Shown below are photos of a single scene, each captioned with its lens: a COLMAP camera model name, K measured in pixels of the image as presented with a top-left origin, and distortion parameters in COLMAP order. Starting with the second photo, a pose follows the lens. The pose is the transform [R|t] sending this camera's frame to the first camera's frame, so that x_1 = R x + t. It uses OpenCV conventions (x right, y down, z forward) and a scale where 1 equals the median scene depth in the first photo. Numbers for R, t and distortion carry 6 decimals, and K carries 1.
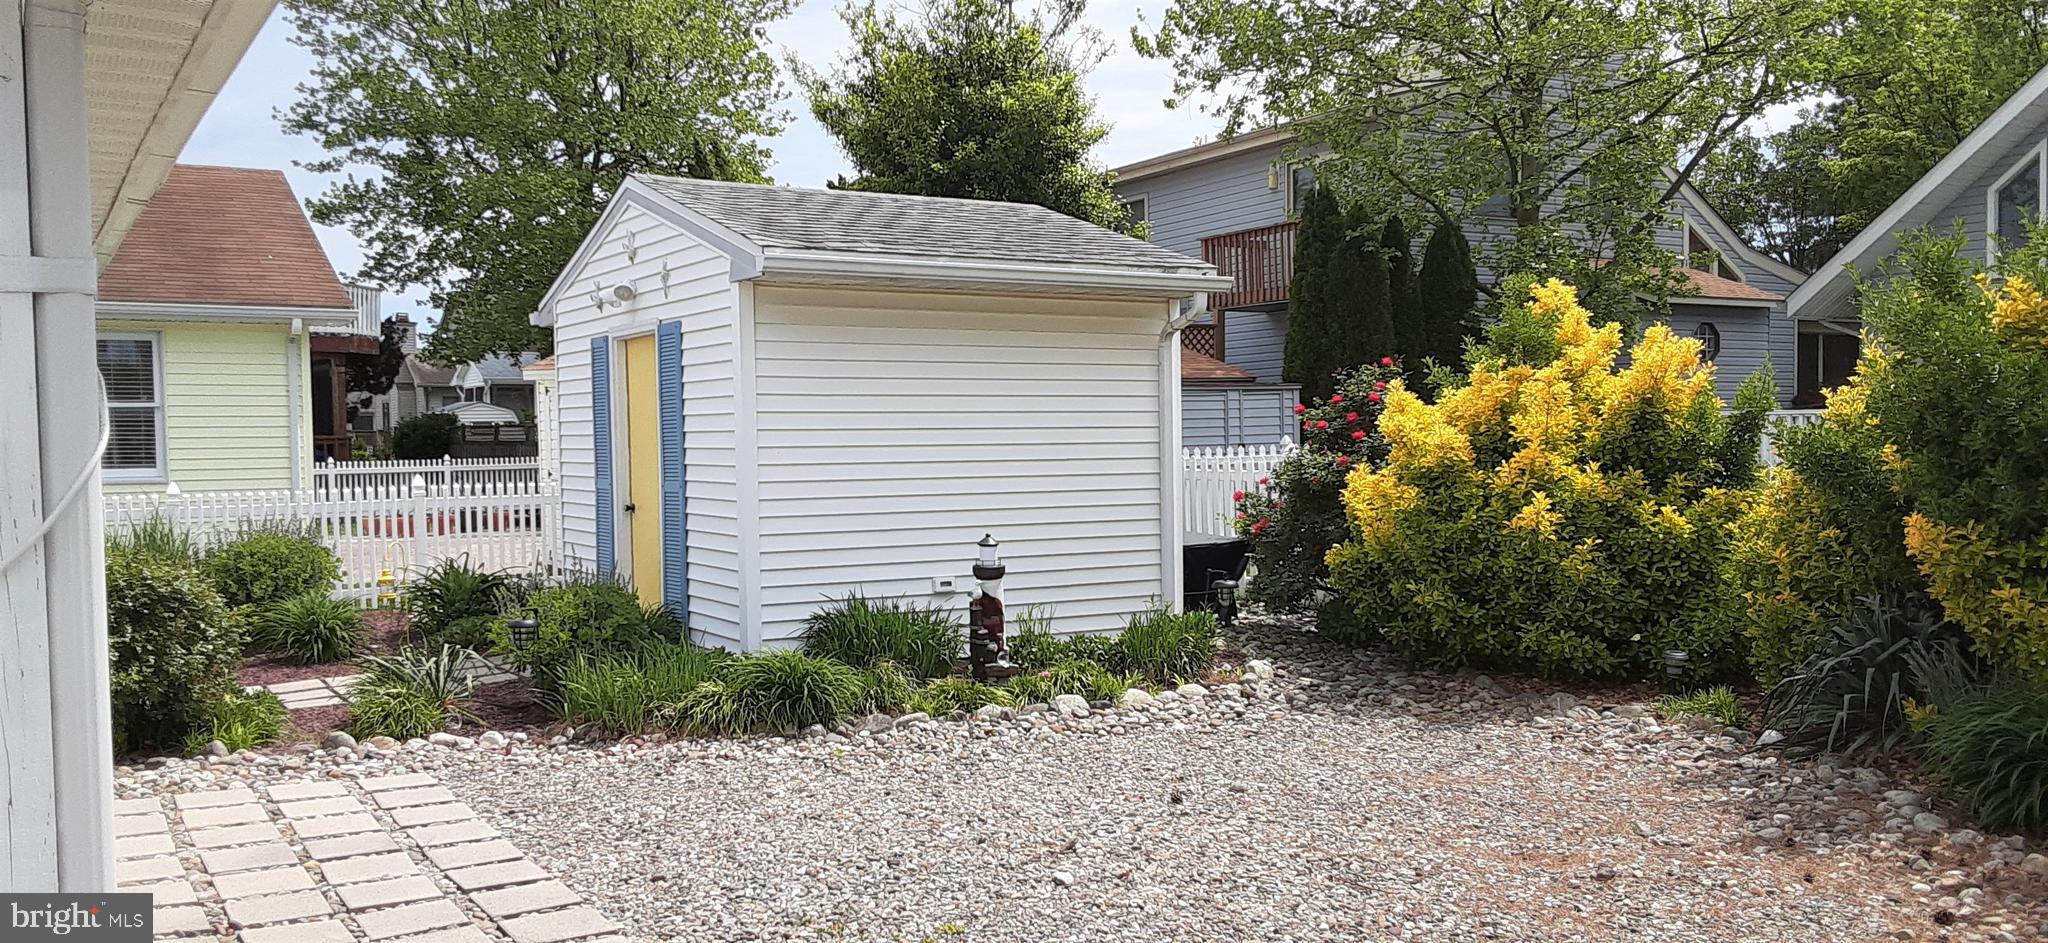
lens RADIAL K [[1647.9, 0, 1025.7], [0, 1647.9, 496.2], [0, 0, 1]] dist [0.111125, -0.173962]
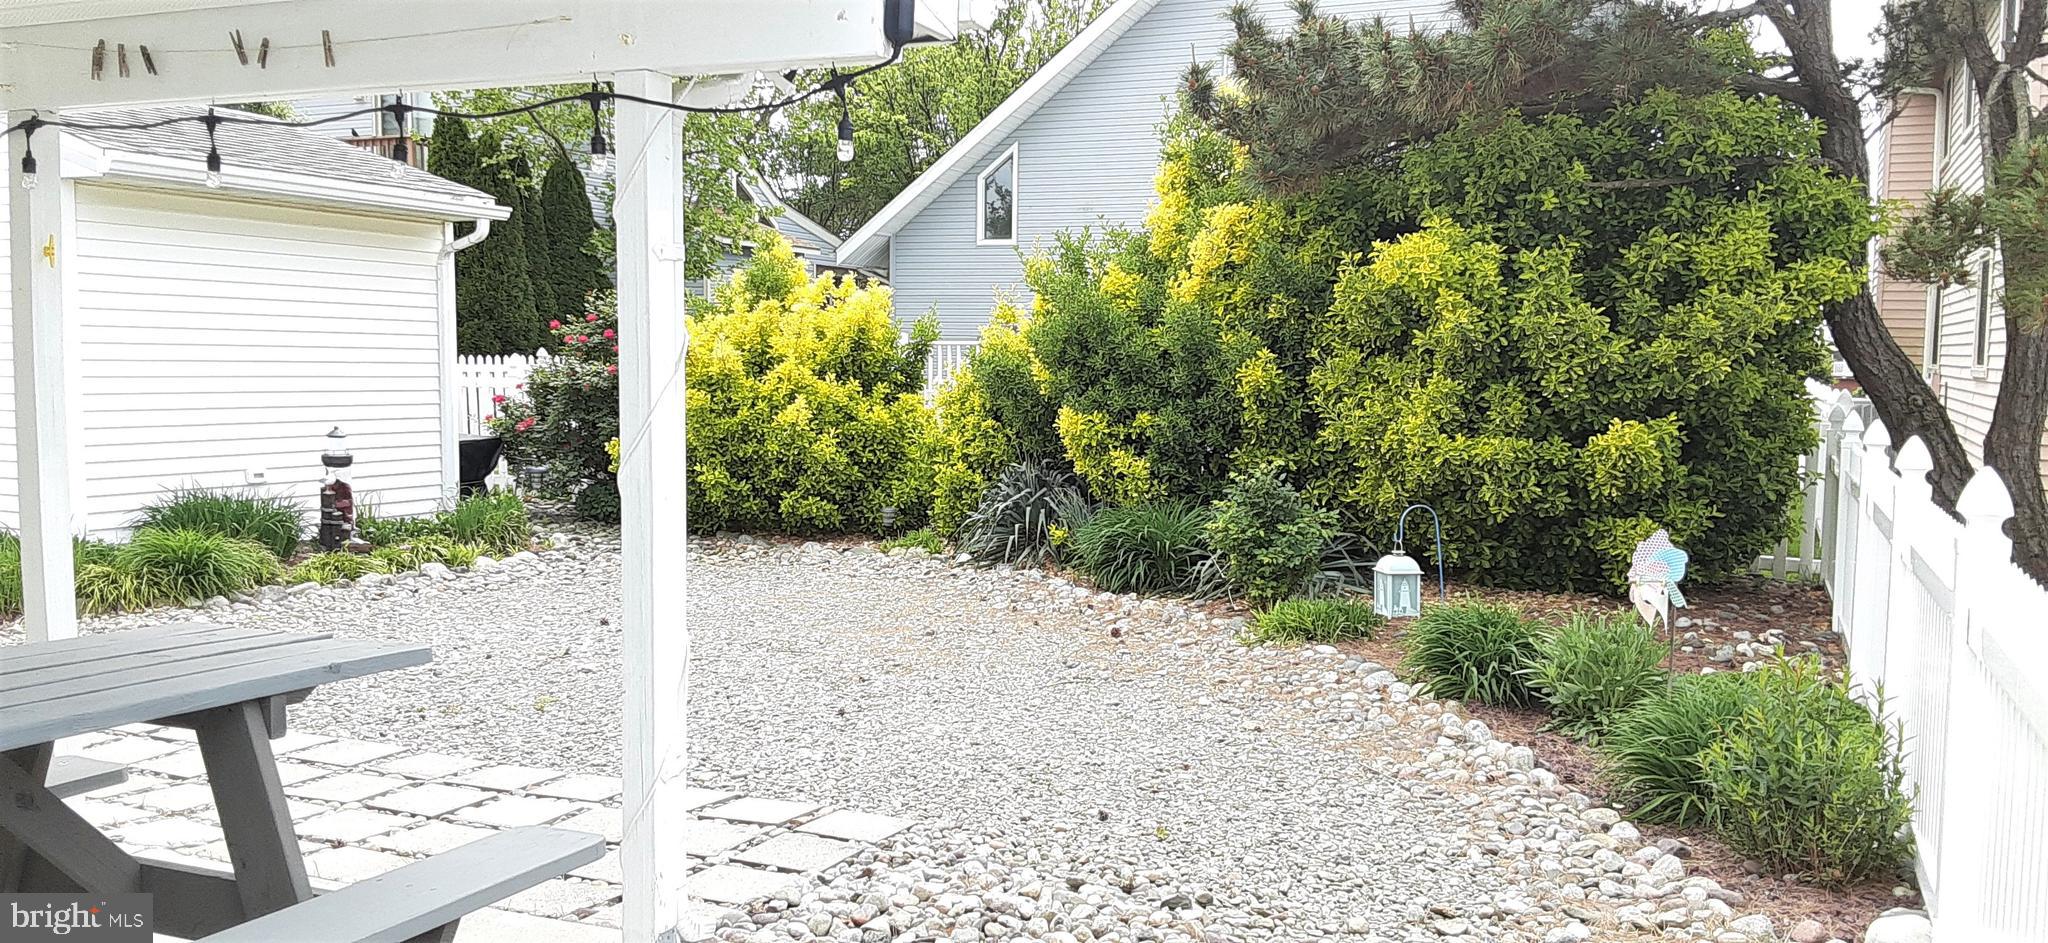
lens RADIAL K [[1647.9, 0, 1041.1], [0, 1647.9, 492.3], [0, 0, 1]] dist [0.111125, -0.173962]
pose [[0.816107, -0.022881, 0.577447, -0.287758], [-0.002947, 0.999038, 0.043752, 0.016430], [-0.577893, -0.037408, 0.815255, -0.200240]]
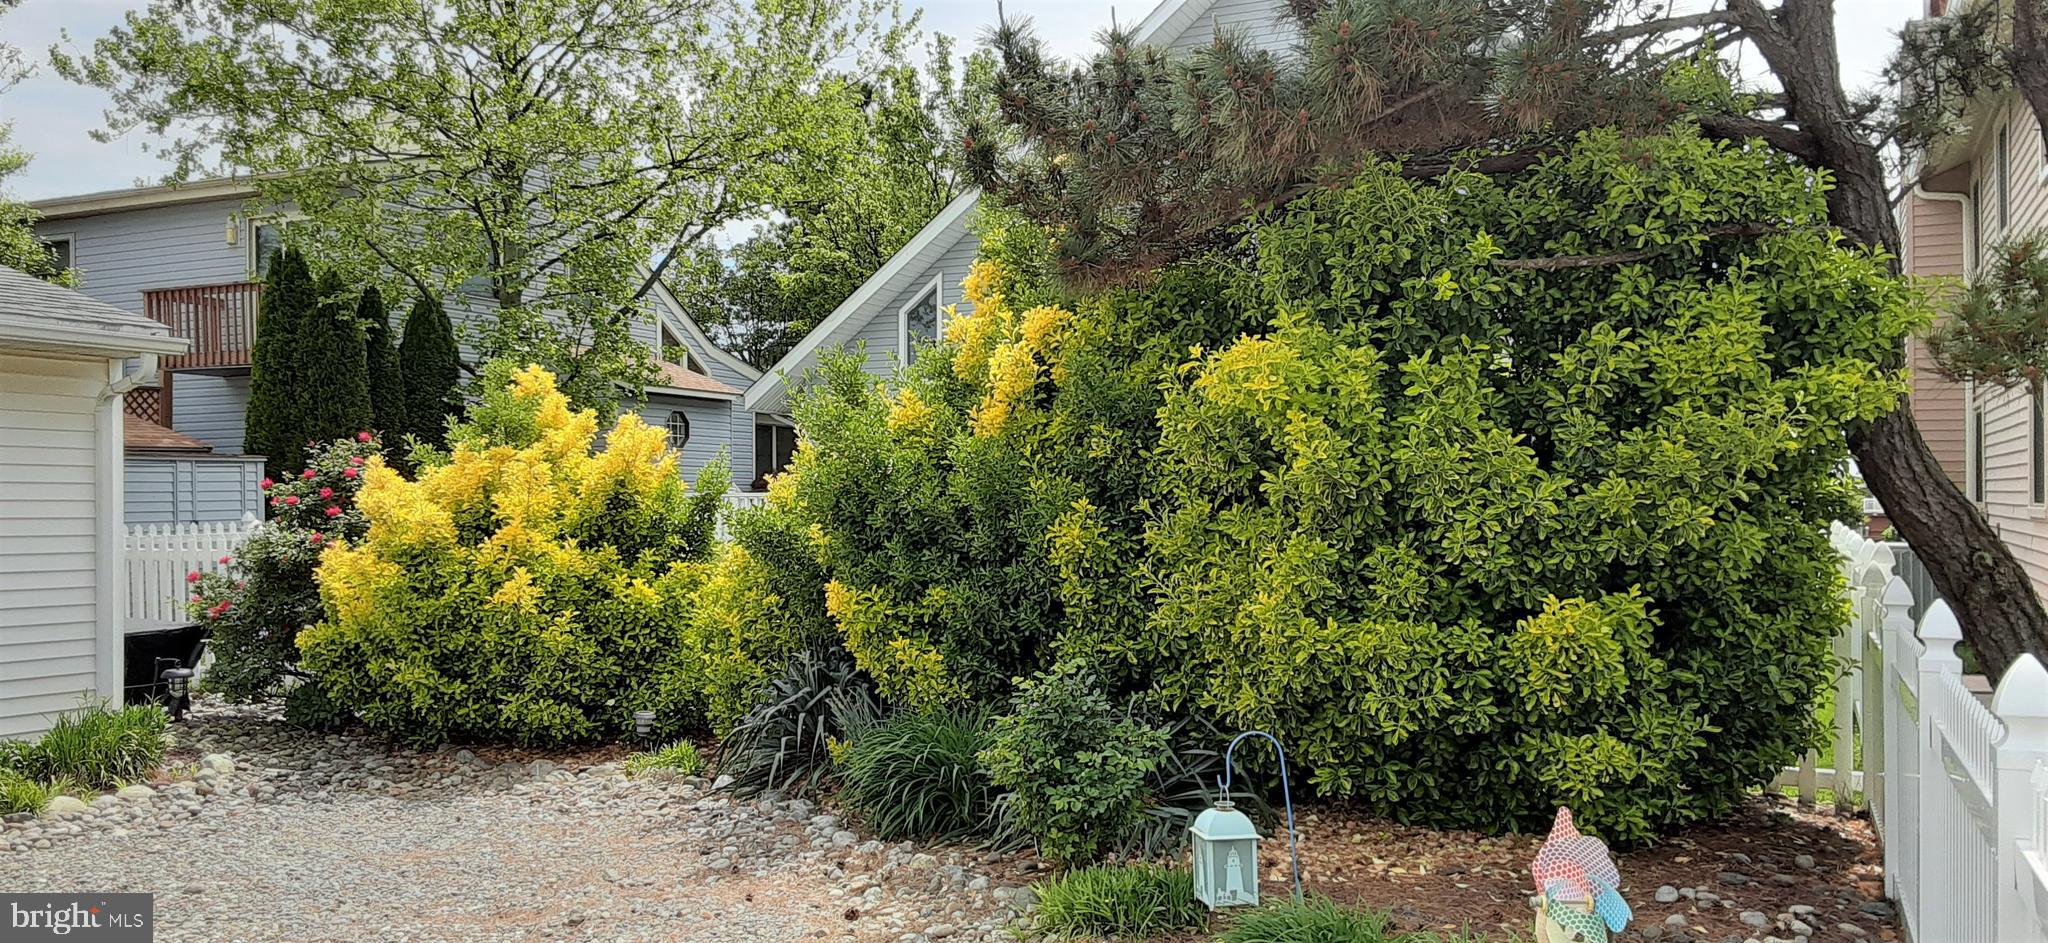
lens RADIAL K [[1647.9, 0, 1044.2], [0, 1647.9, 500.1], [0, 0, 1]] dist [0.111125, -0.173962]
pose [[0.824265, 0.011683, 0.566084, -0.010779], [0.013902, 0.999068, -0.040861, 0.002174], [-0.566034, 0.041550, 0.823334, -0.043343]]
